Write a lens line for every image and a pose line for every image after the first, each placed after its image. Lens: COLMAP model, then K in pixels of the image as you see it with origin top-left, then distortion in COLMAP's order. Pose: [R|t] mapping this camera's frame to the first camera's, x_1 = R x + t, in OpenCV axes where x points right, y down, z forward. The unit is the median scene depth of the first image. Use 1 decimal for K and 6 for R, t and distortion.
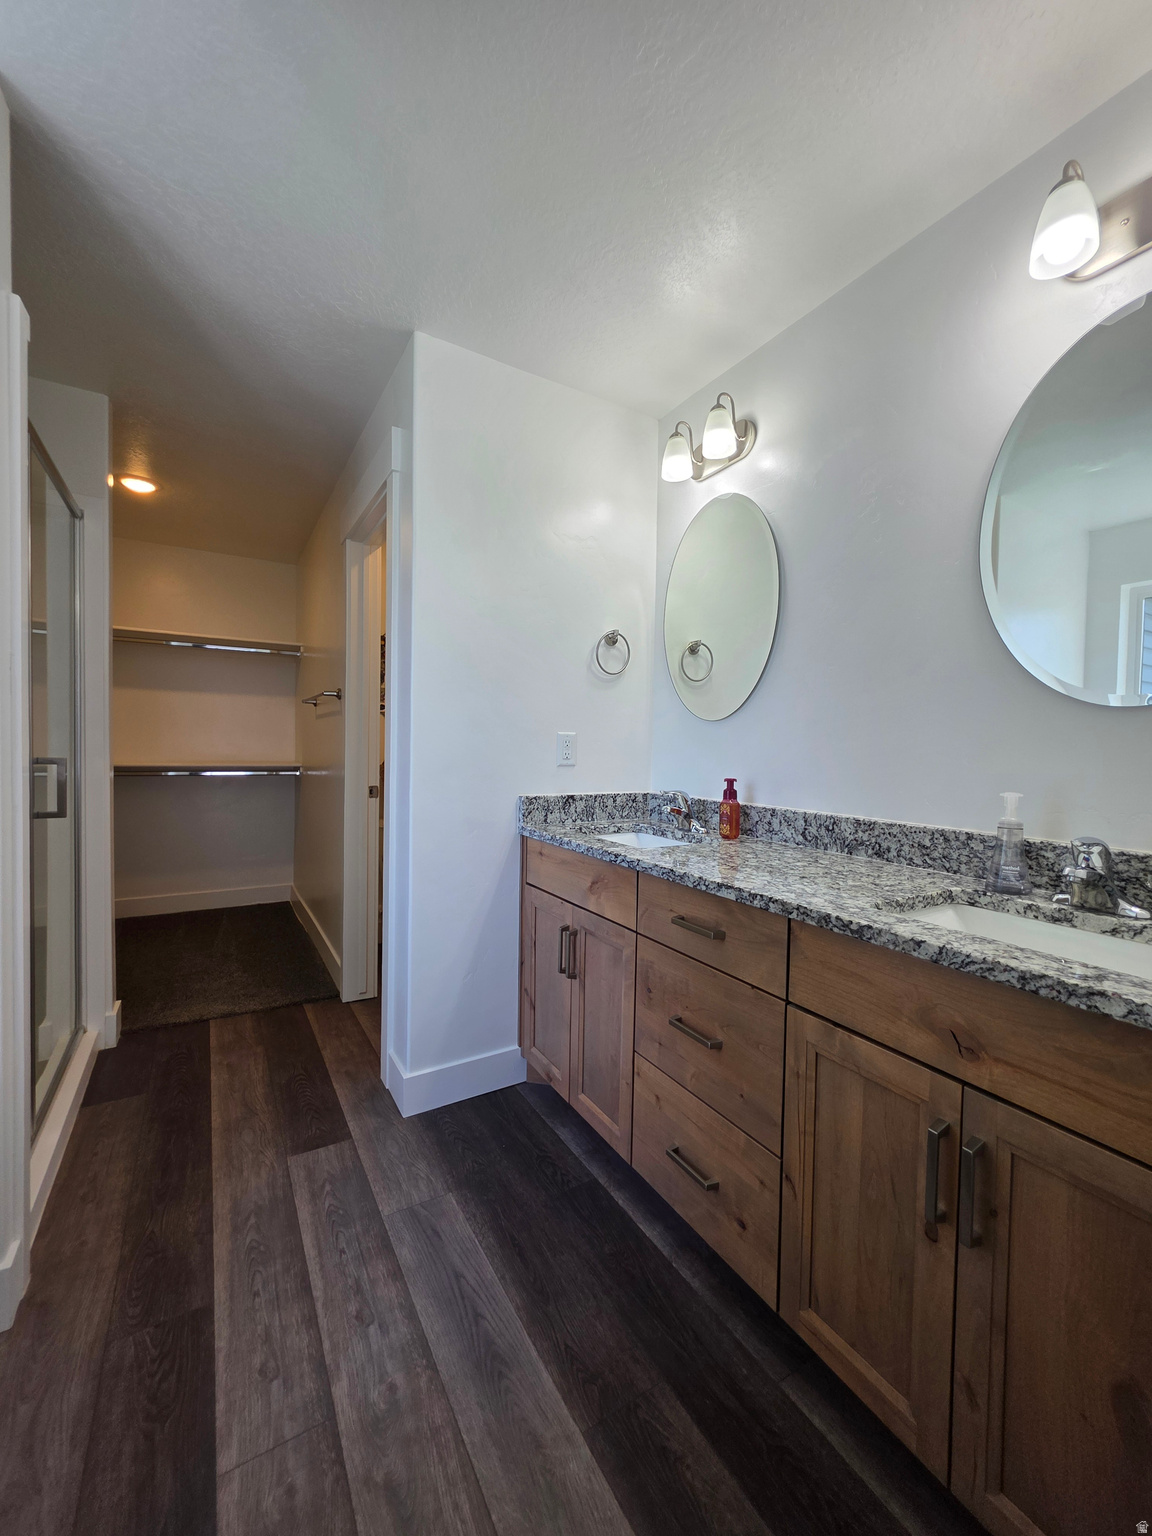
lens RADIAL K [[614.6, 0, 578.2], [0, 614.6, 761.2], [0, 0, 1]] dist [-0.000077, 0.000831]
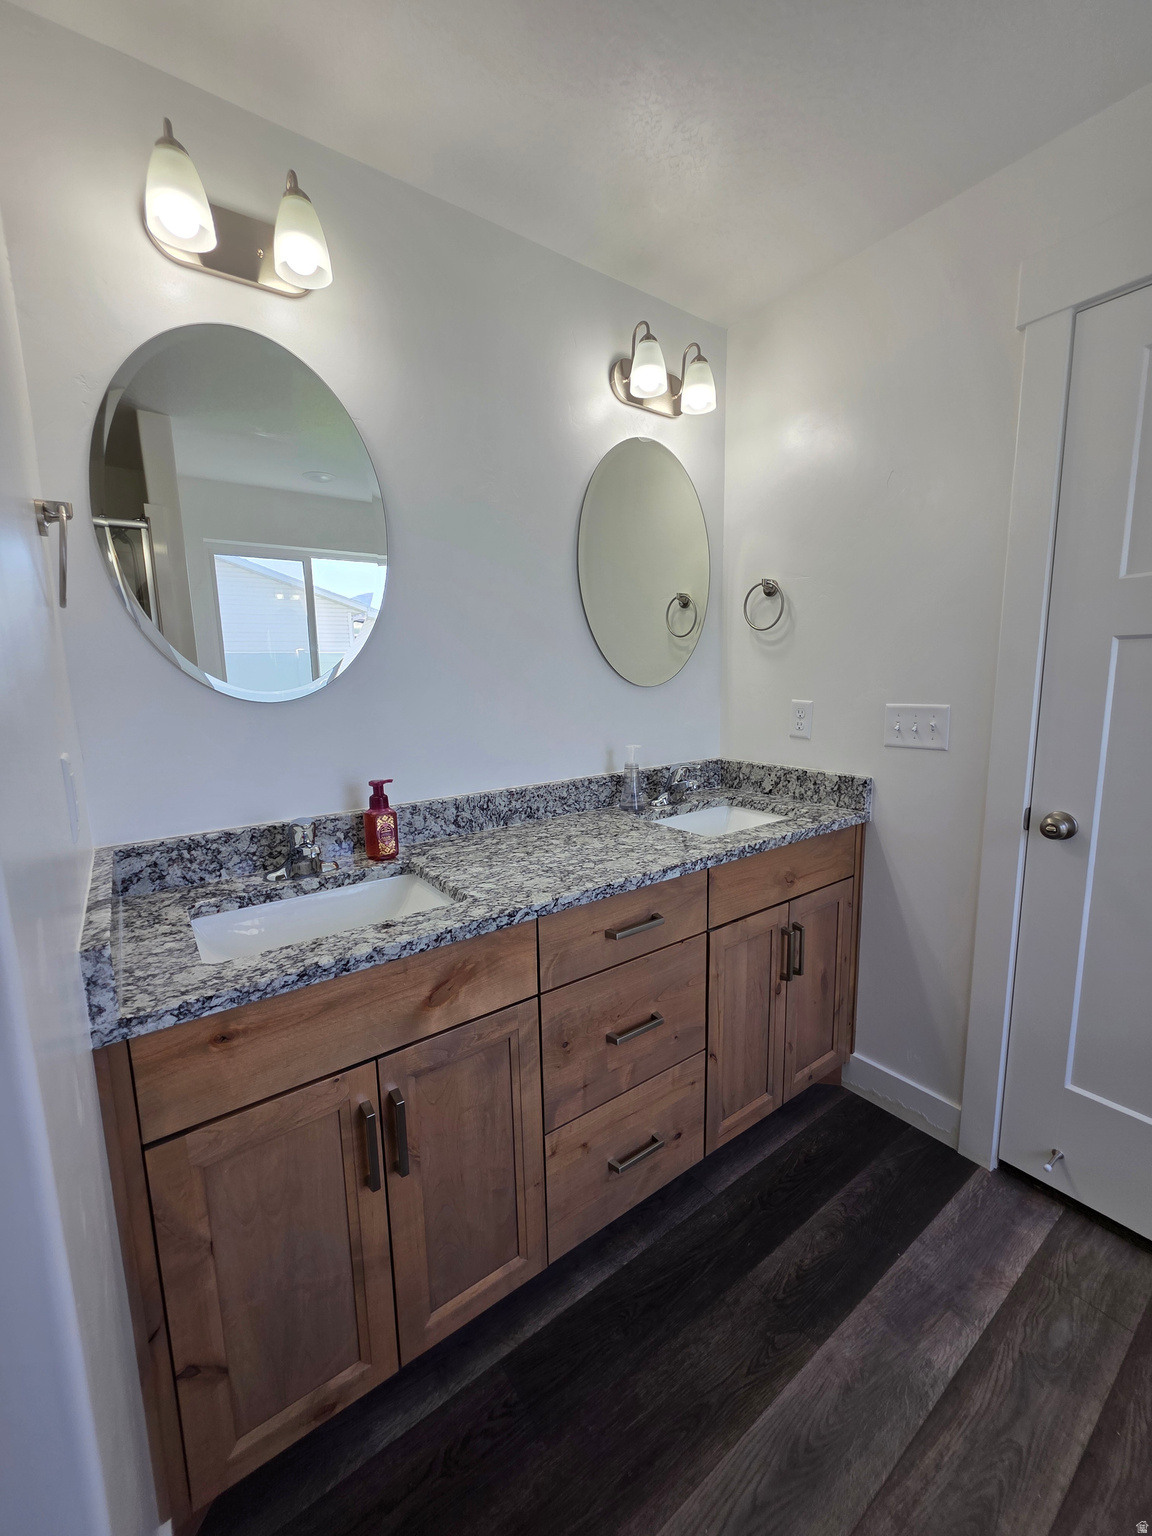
lens RADIAL K [[614.6, 0, 570.3], [0, 614.6, 767.6], [0, 0, 1]] dist [-0.000077, 0.000831]
pose [[-0.084196, -0.168240, 0.982144, -0.662302], [0.048249, 0.983799, 0.172660, -0.138179], [-0.995280, 0.061925, -0.074714, 1.092594]]
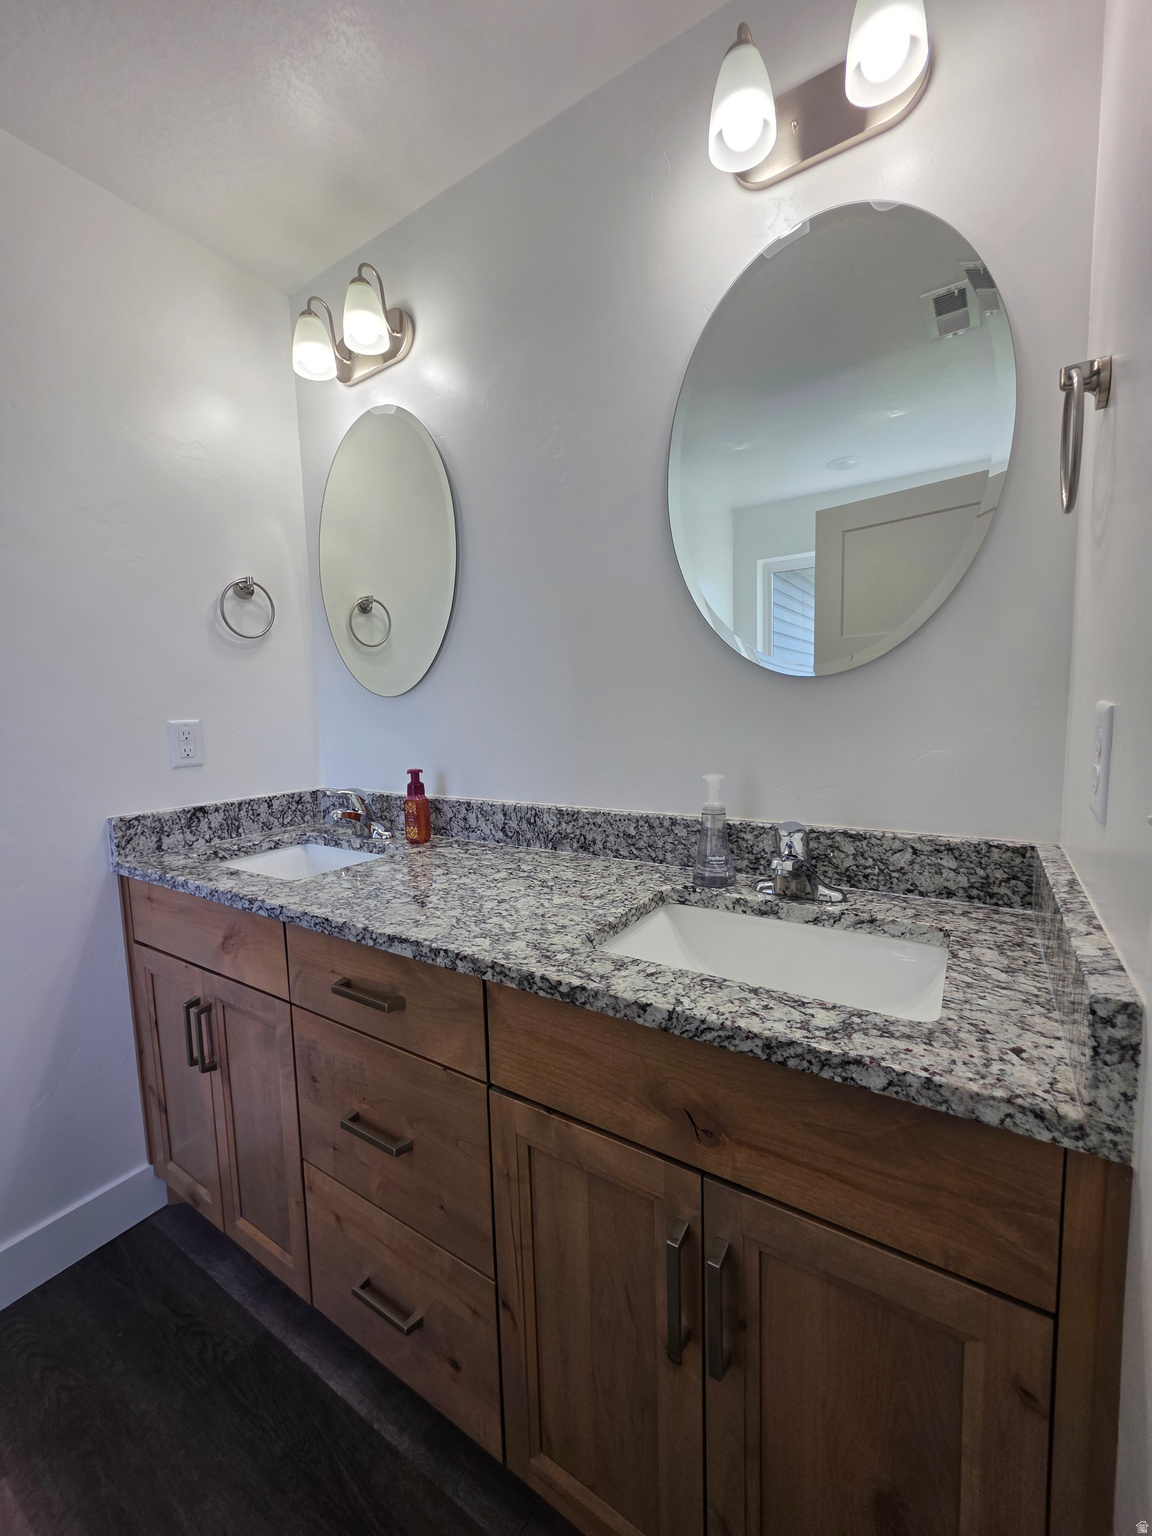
lens RADIAL K [[614.6, 0, 573.3], [0, 614.6, 764.2], [0, 0, 1]] dist [-0.000077, 0.000831]
pose [[0.897787, -0.085420, 0.432067, 0.114969], [0.057375, 0.995336, 0.077558, -0.038968], [-0.436676, -0.044841, 0.898500, 0.242933]]
